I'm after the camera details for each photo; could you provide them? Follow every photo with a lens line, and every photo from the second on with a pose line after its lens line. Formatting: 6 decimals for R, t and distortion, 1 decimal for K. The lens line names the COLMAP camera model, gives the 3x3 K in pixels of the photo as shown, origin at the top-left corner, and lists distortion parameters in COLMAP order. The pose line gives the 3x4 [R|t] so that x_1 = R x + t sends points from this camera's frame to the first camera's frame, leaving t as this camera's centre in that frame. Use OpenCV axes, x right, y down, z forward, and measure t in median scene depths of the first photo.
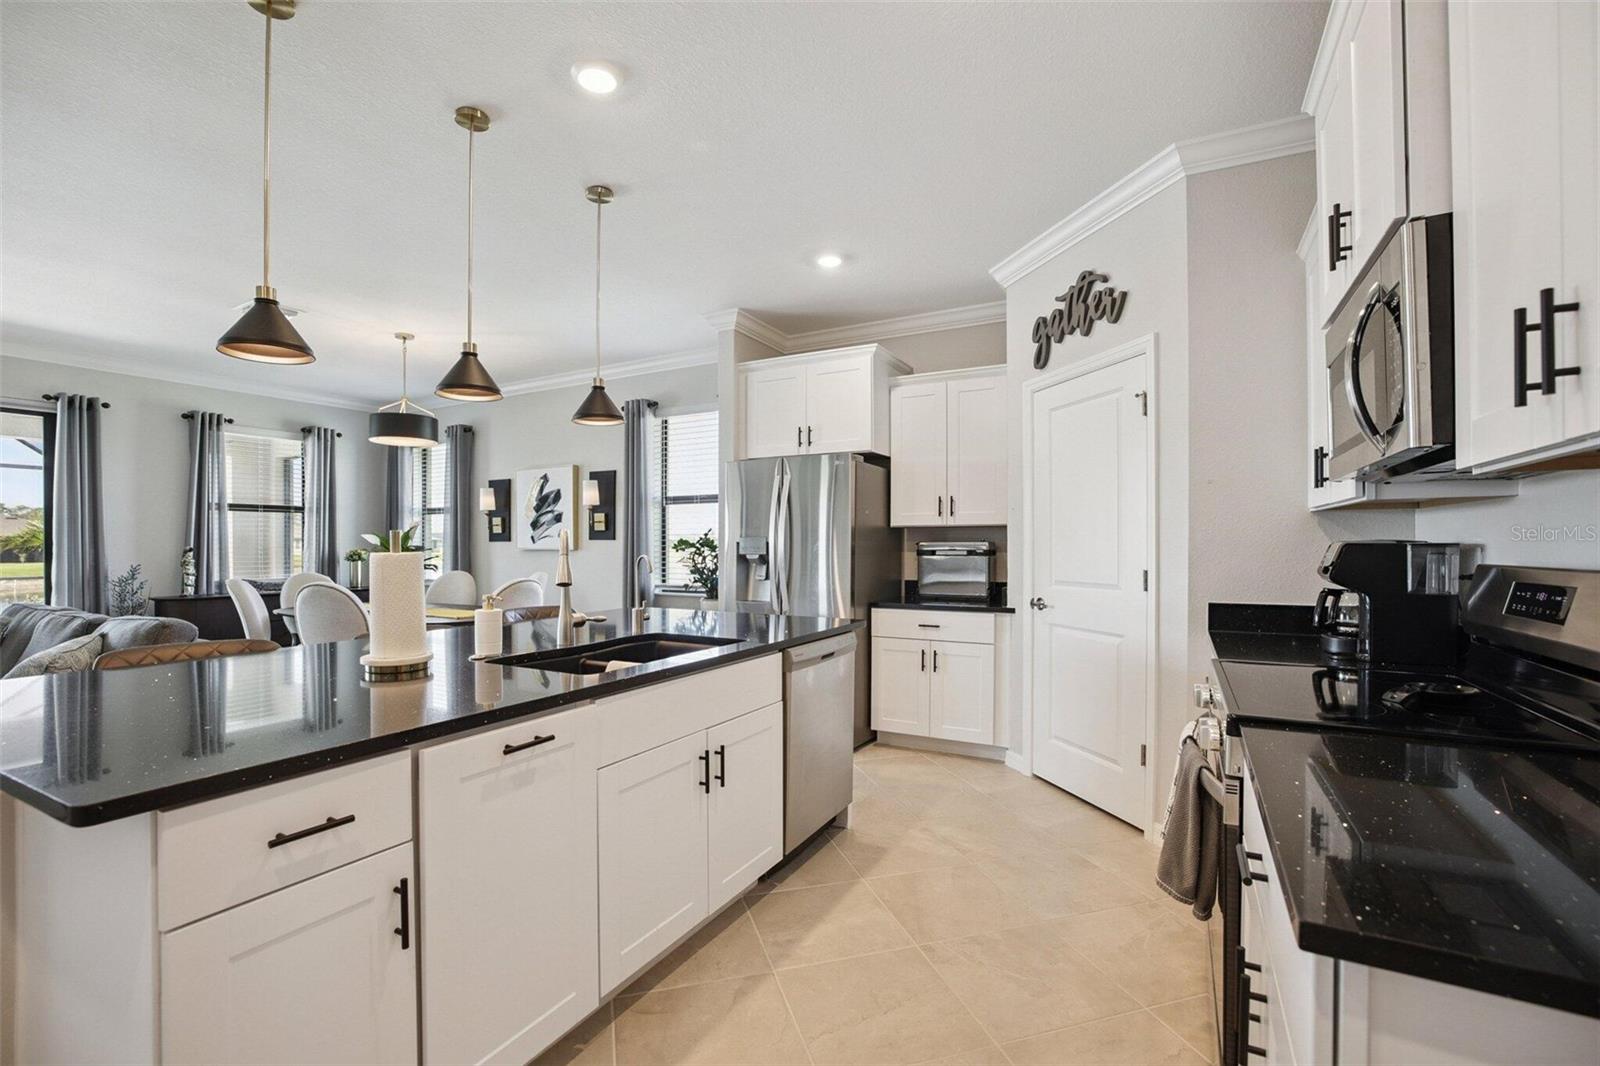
lens RADIAL K [[709.4, 0, 805.4], [0, 709.4, 546.9], [0, 0, 1]] dist [-0.047500, 0.019359]
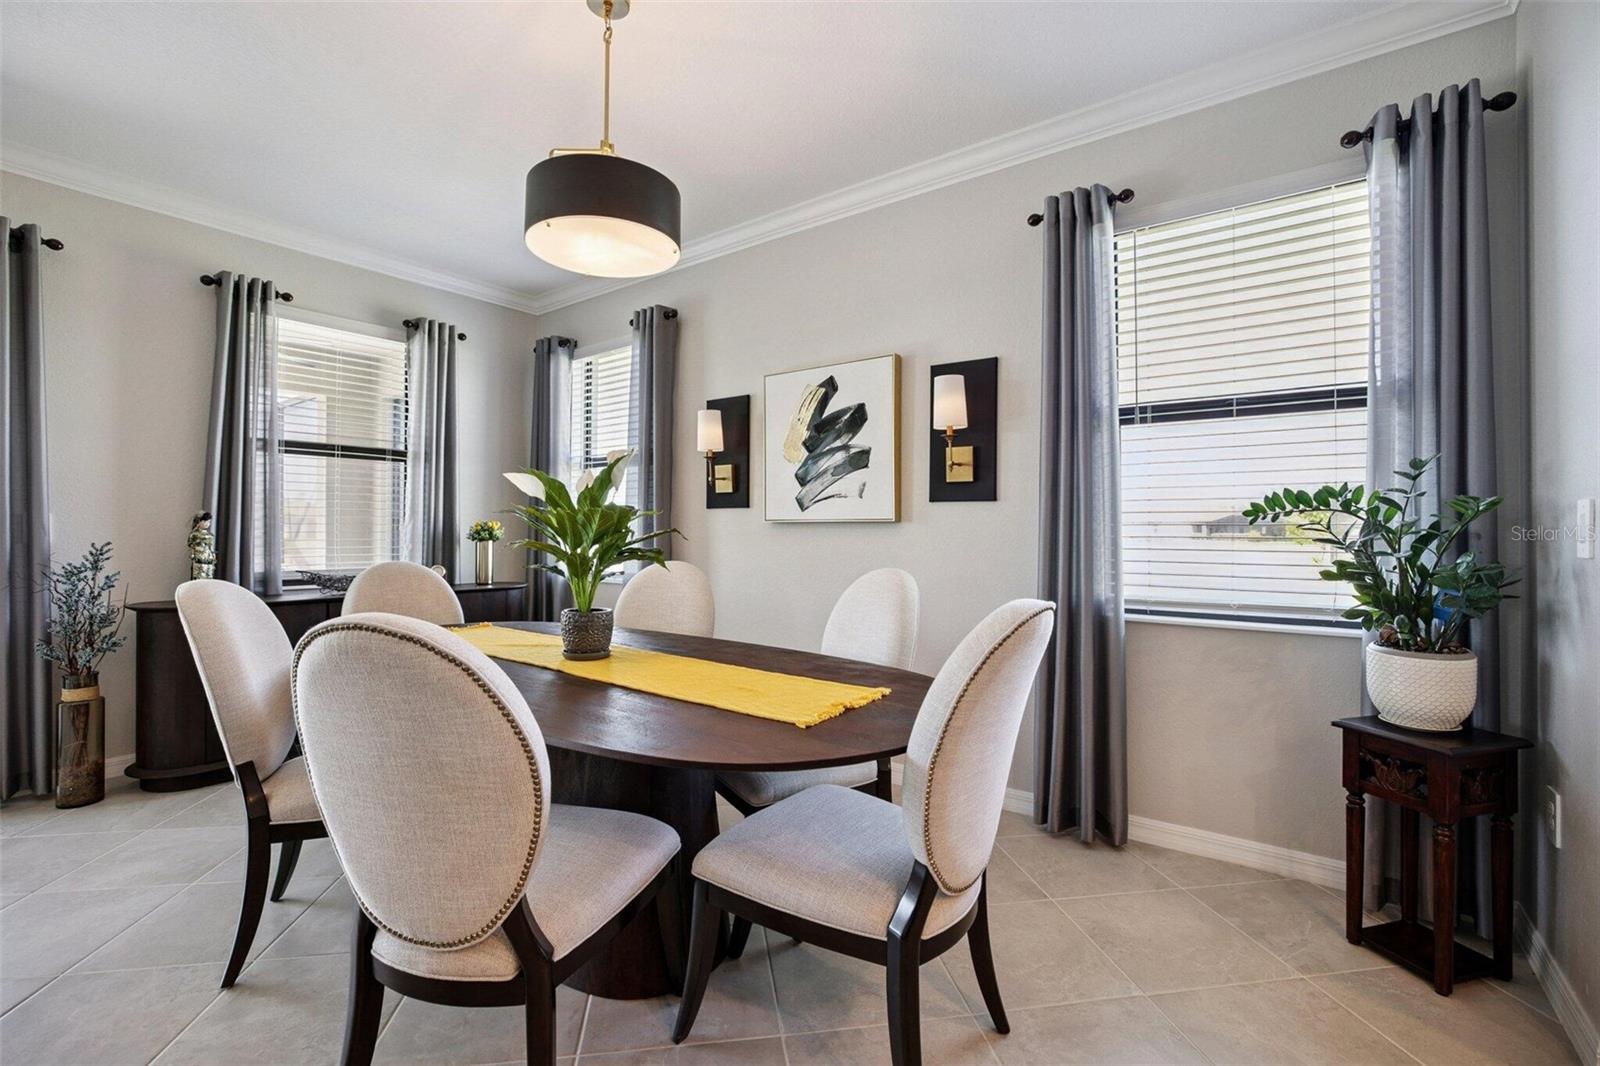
lens RADIAL K [[697.9, 0, 801.0], [0, 697.9, 525.5], [0, 0, 1]] dist [-0.042452, 0.014217]
pose [[0.990152, 0.006736, -0.139836, -0.314015], [-0.007985, 0.999933, -0.008373, 0.010797], [0.139771, 0.009407, 0.990139, 0.482715]]
